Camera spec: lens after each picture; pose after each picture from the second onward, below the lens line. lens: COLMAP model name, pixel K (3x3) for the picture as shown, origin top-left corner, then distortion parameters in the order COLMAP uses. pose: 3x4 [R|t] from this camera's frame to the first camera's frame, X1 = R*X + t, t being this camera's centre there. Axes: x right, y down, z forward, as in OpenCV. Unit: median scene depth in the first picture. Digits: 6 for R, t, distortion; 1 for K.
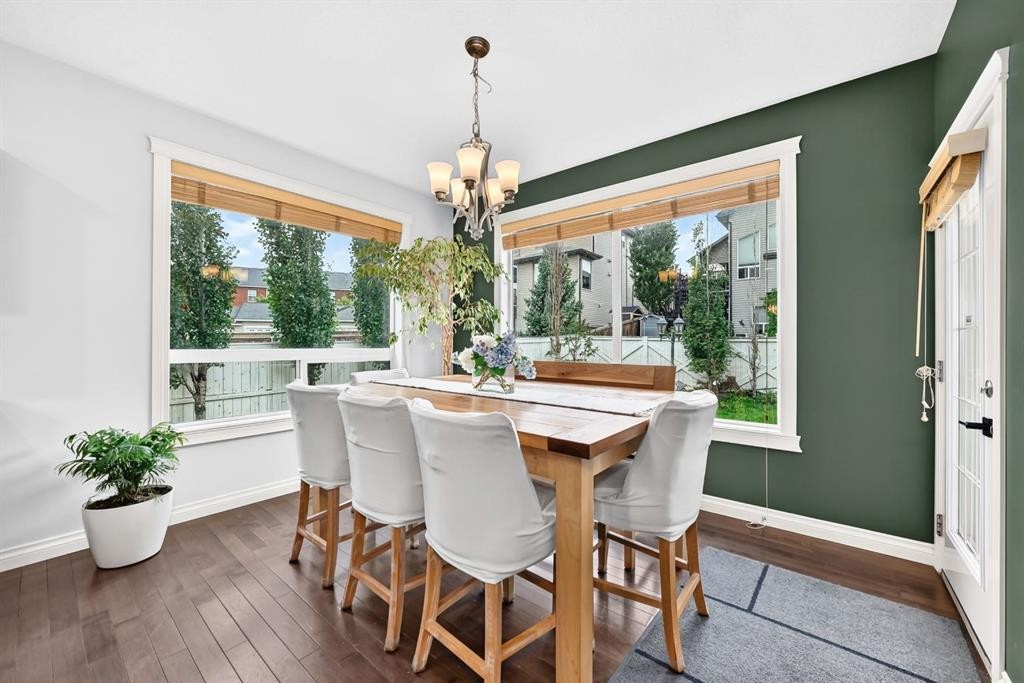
lens RADIAL K [[390.6, 0, 514.2], [0, 390.6, 346.7], [0, 0, 1]] dist [-0.012953, 0.001695]
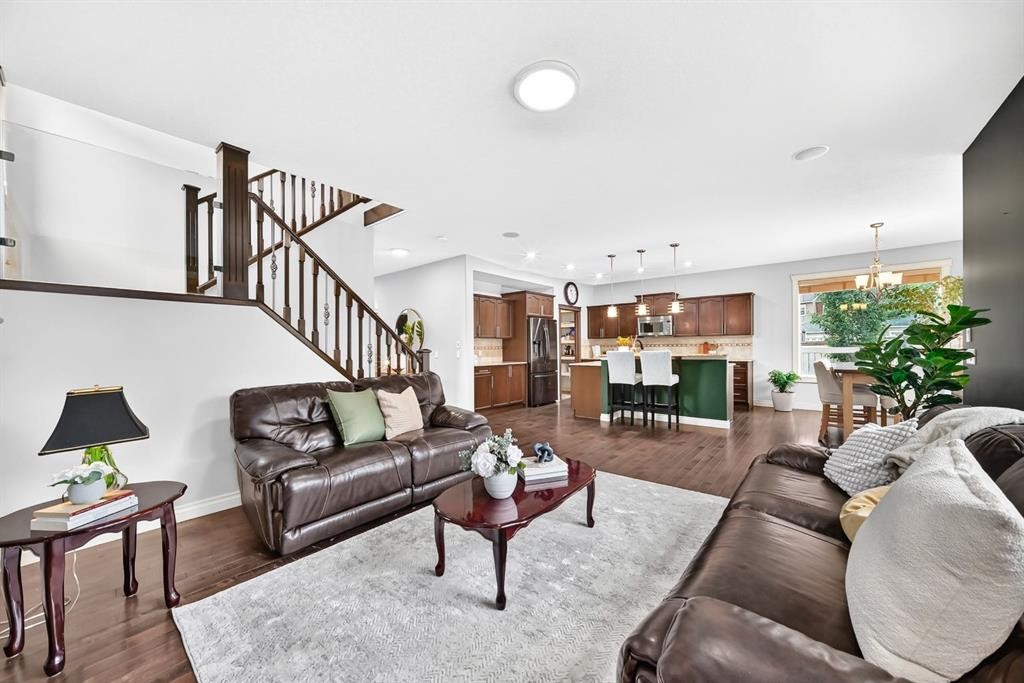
lens RADIAL K [[369.8, 0, 513.1], [0, 369.8, 346.5], [0, 0, 1]] dist [-0.013435, 0.001598]
pose [[-0.018616, -0.004713, -0.999816, 2.171168], [0.000733, 0.999989, -0.004728, 0.015440], [0.999826, -0.000821, -0.018612, -1.235788]]
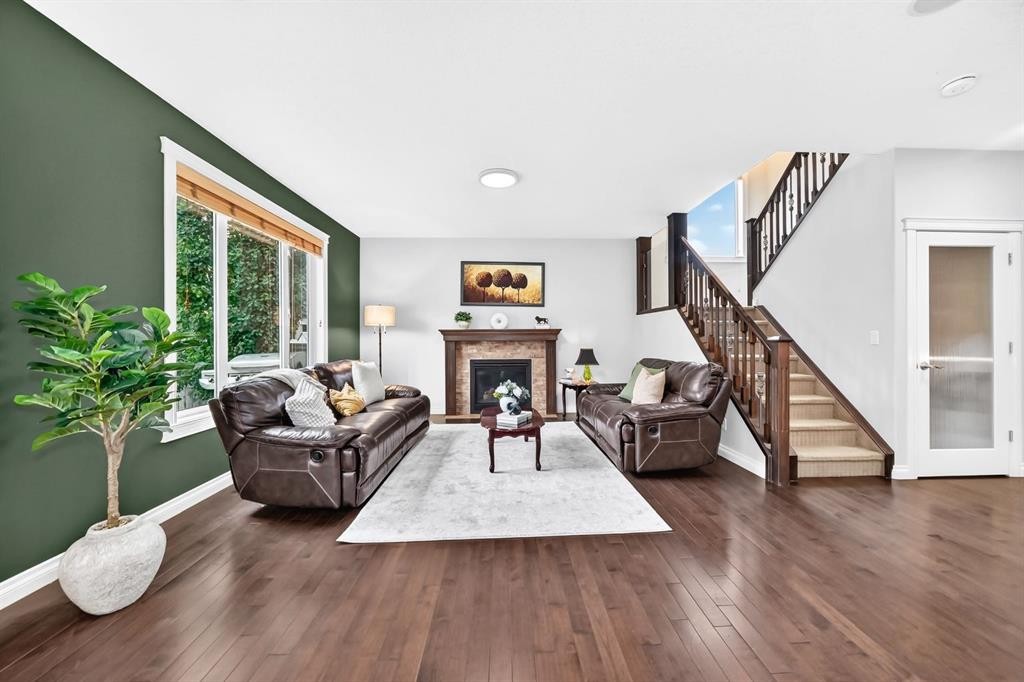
lens RADIAL K [[369.8, 0, 513.1], [0, 369.8, 334.7], [0, 0, 1]] dist [-0.013435, 0.001598]
pose [[-0.646419, 0.003386, 0.762976, -0.225749], [0.007625, 0.999969, 0.002023, 0.004245], [-0.762945, 0.007125, -0.646424, -0.090554]]
